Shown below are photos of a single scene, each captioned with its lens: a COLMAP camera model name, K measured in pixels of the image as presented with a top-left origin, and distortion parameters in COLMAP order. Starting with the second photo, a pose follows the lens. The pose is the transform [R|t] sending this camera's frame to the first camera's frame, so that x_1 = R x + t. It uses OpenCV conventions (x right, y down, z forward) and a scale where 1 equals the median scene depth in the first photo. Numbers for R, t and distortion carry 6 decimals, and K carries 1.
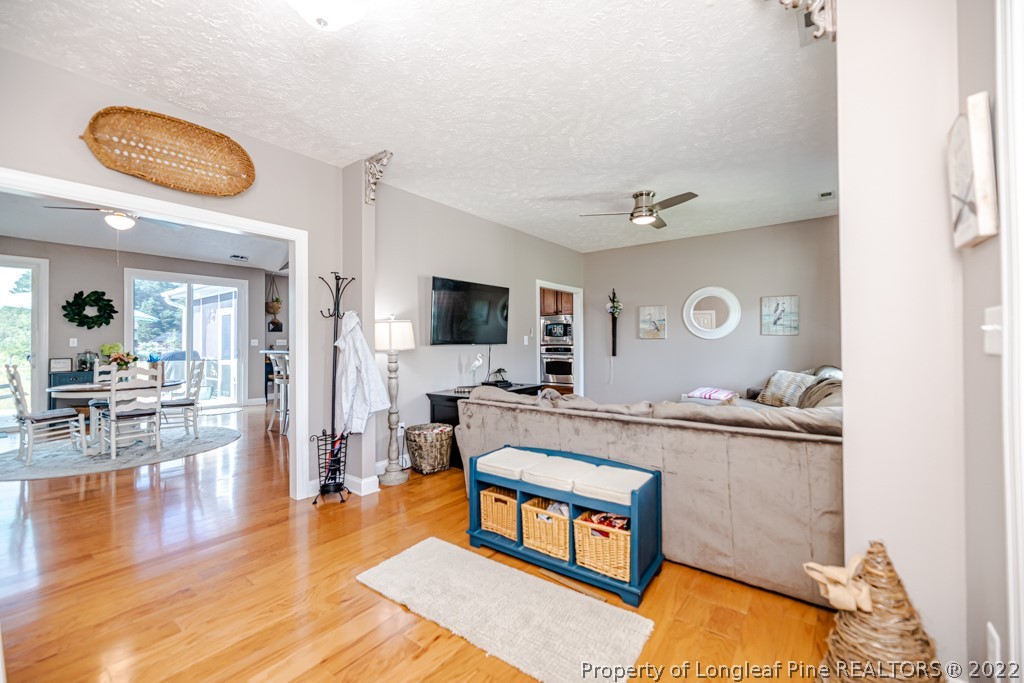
lens RADIAL K [[415.9, 0, 529.8], [0, 415.9, 339.4], [0, 0, 1]] dist [0.002403, -0.000668]
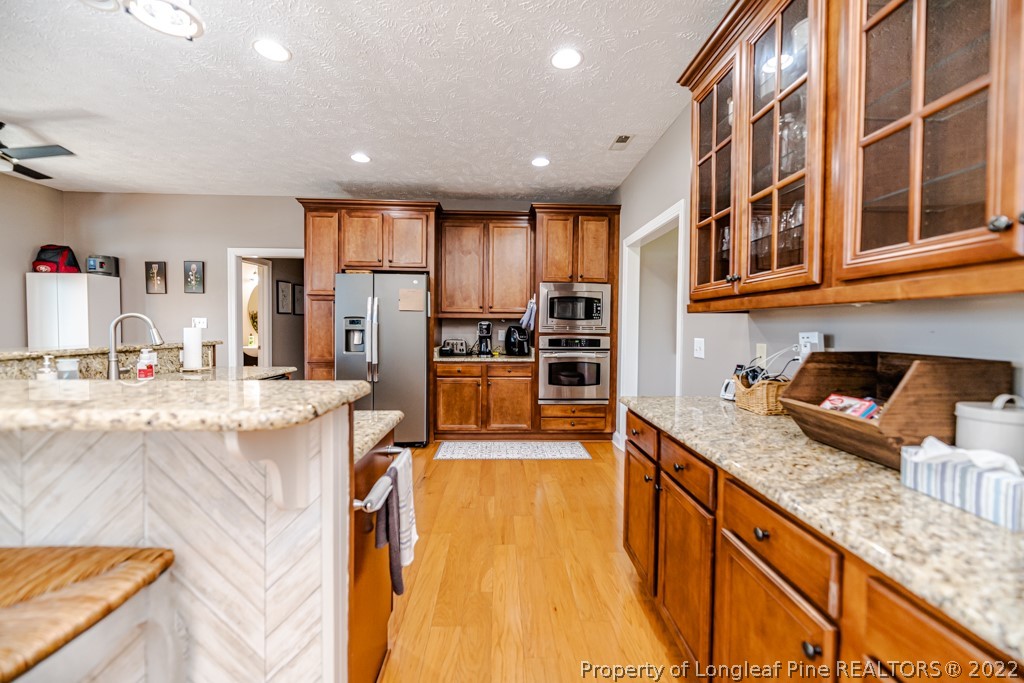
lens RADIAL K [[415.9, 0, 512.3], [0, 415.9, 337.7], [0, 0, 1]] dist [0.002403, -0.000668]
pose [[0.787527, -0.000989, 0.616279, -0.483951], [-0.016230, 0.999619, 0.022345, 0.008957], [-0.616066, -0.027599, 0.787211, 0.812565]]
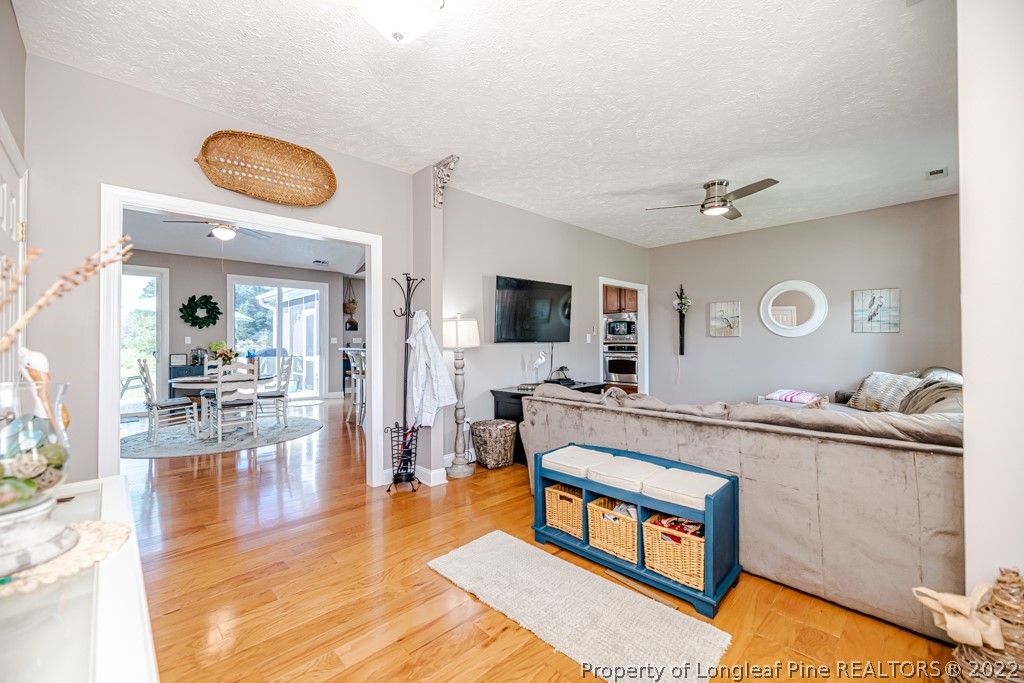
lens RADIAL K [[415.9, 0, 526.1], [0, 415.9, 339.9], [0, 0, 1]] dist [0.002403, -0.000668]
pose [[0.989411, 0.001641, -0.145133, -0.015753], [-0.001176, 0.999994, 0.003292, 0.003309], [0.145138, -0.003087, 0.989407, 0.000342]]
